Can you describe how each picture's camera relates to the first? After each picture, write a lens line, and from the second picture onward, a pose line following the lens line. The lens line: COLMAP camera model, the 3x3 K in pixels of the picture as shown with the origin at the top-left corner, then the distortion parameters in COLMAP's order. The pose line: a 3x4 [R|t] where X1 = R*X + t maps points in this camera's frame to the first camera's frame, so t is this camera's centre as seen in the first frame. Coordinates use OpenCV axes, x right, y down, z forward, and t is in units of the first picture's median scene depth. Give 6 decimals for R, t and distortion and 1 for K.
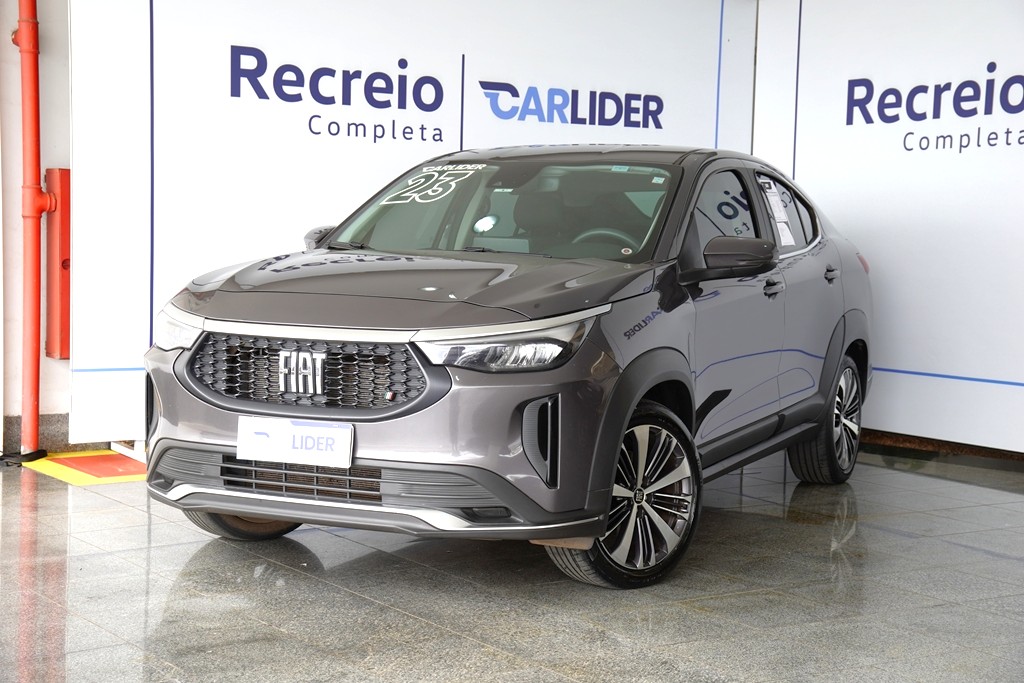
lens RADIAL K [[1667.7, 0, 513.1], [0, 1667.7, 339.9], [0, 0, 1]] dist [0.234014, 0.000000]
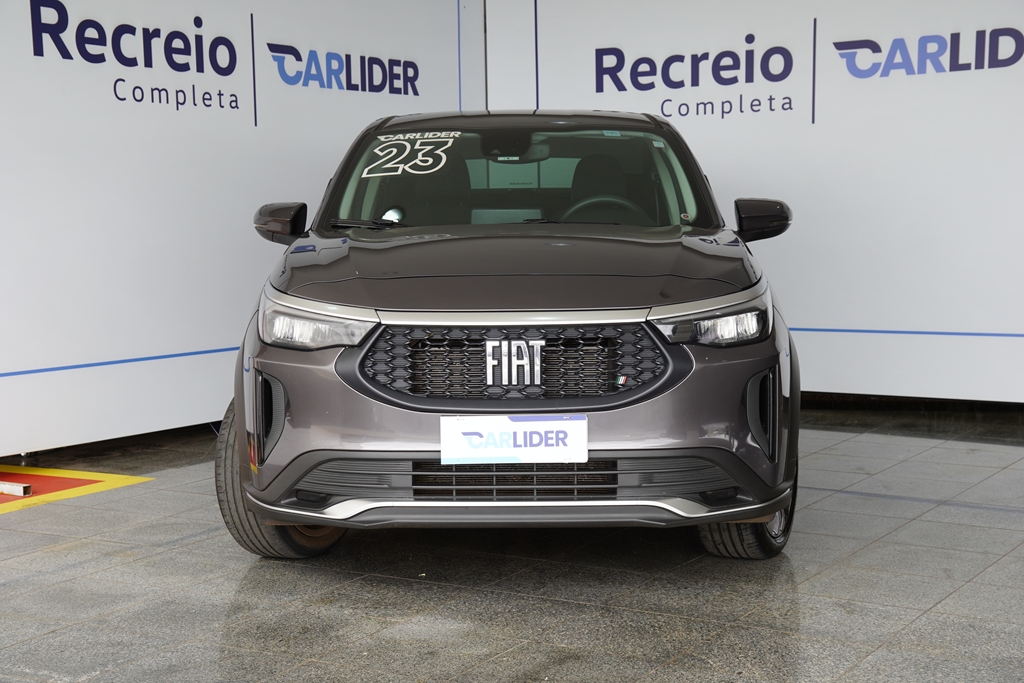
lens RADIAL K [[1596.0, 0, 511.5], [0, 1596.0, 344.9], [0, 0, 1]] dist [0.235213, 0.000000]
pose [[0.905205, -0.069824, 0.419199, -0.307471], [0.059203, 0.997511, 0.038311, -0.014602], [-0.420830, -0.009861, 0.907086, 0.136333]]
